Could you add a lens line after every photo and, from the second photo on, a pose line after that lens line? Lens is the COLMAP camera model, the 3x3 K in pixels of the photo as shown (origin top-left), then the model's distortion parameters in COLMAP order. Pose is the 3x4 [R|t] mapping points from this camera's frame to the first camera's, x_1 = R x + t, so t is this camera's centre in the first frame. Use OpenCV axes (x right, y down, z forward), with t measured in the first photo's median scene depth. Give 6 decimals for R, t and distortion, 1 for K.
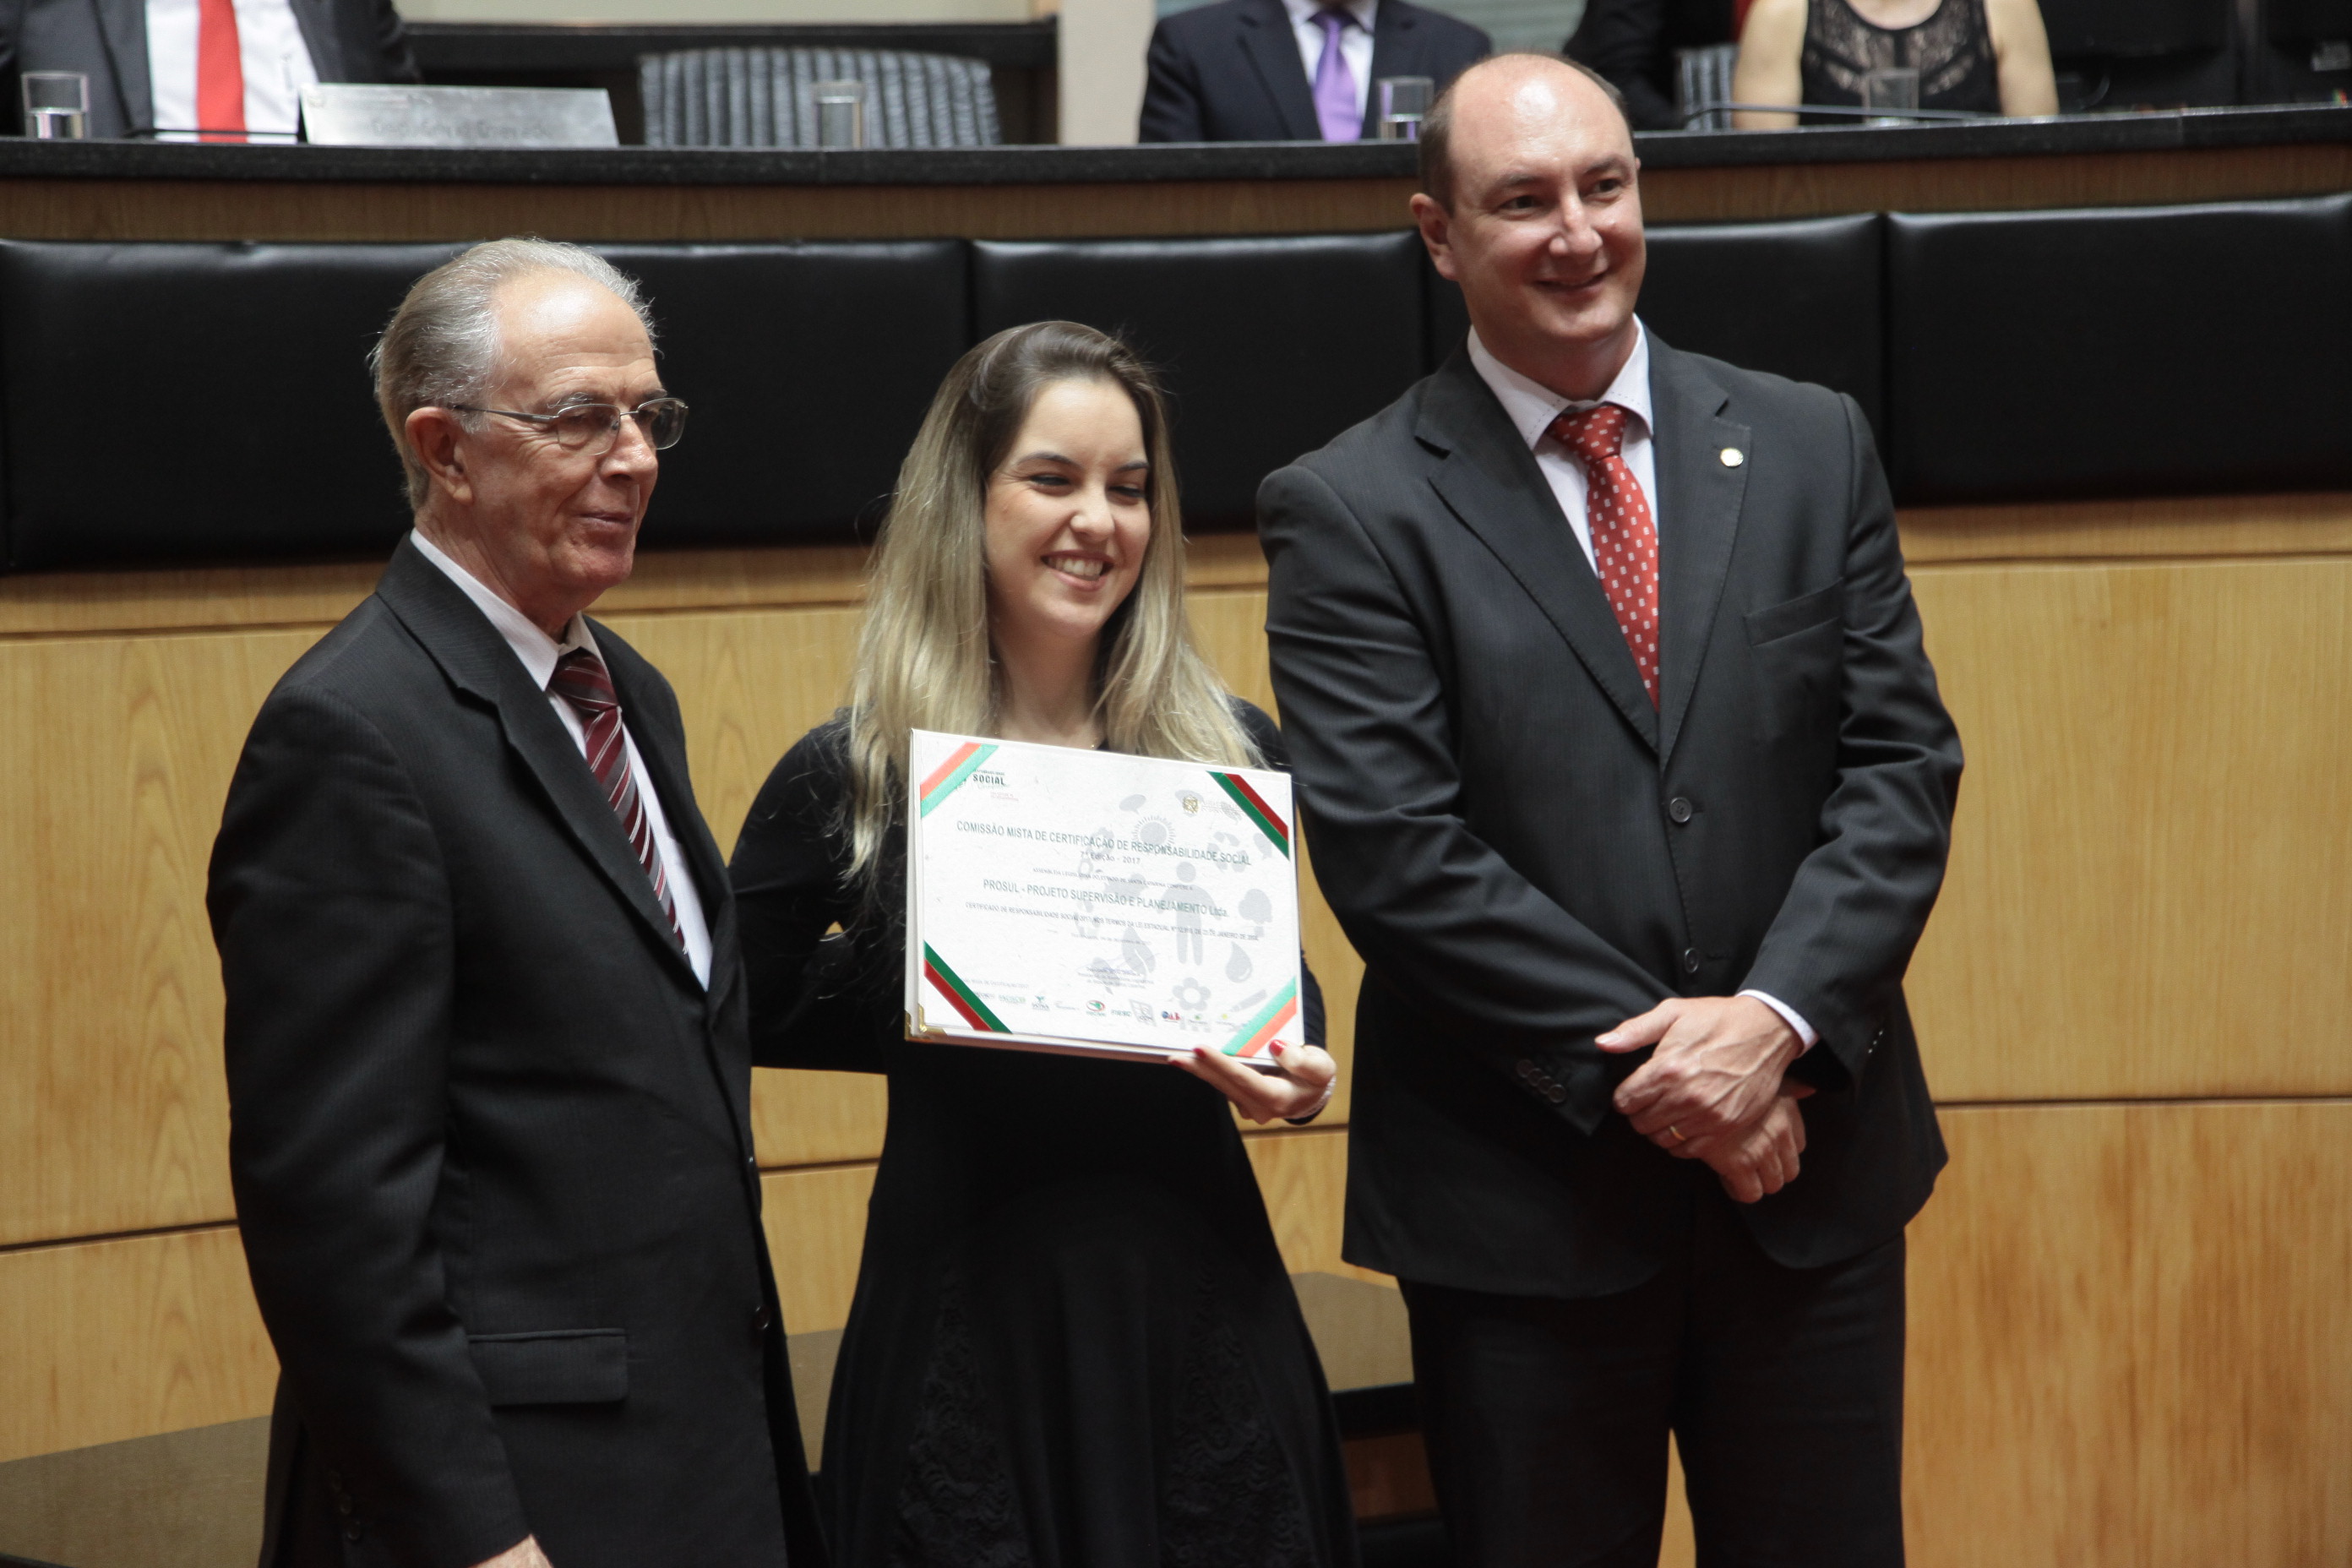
lens RADIAL K [[5642.0, 0, 1168.5], [0, 5642.0, 834.7], [0, 0, 1]] dist [0.655720, 0.000000]
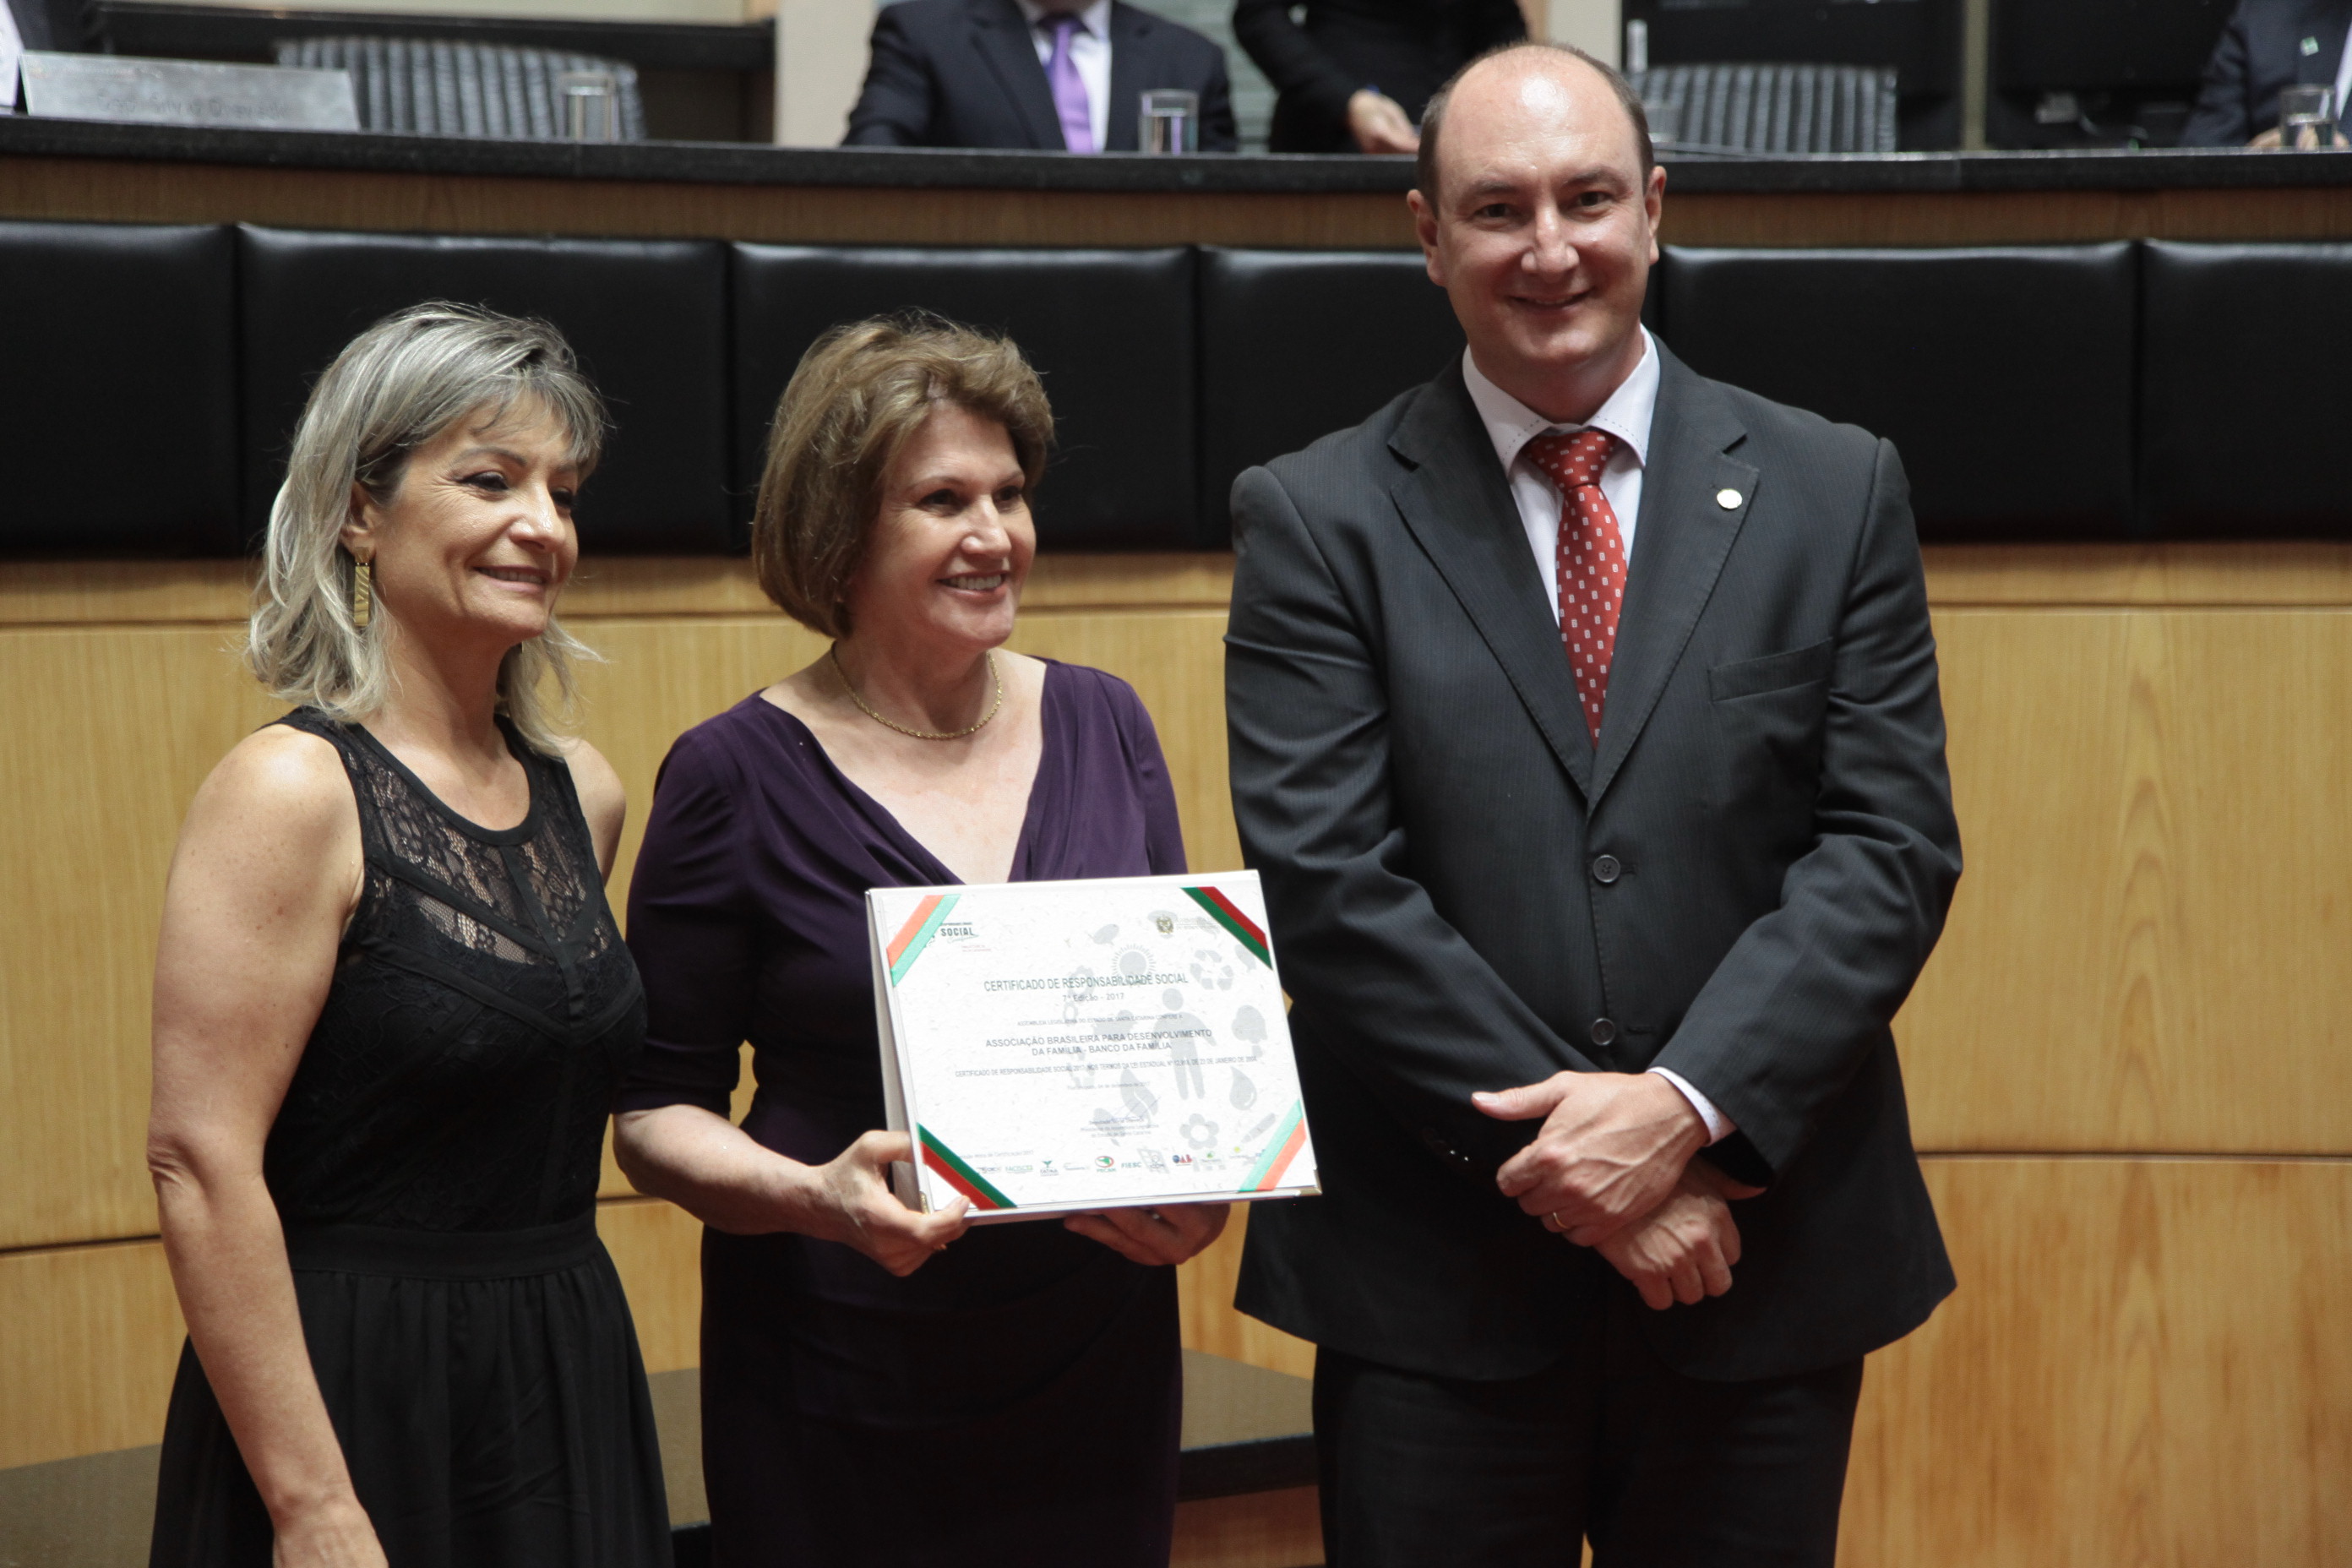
lens RADIAL K [[5497.5, 0, 1184.2], [0, 5497.5, 779.6], [0, 0, 1]] dist [0.593089, 0.000000]
pose [[0.997394, 0.023080, 0.068356, -0.040172], [-0.022367, 0.999687, -0.011188, -0.009366], [-0.068593, 0.009630, 0.997598, 0.128231]]
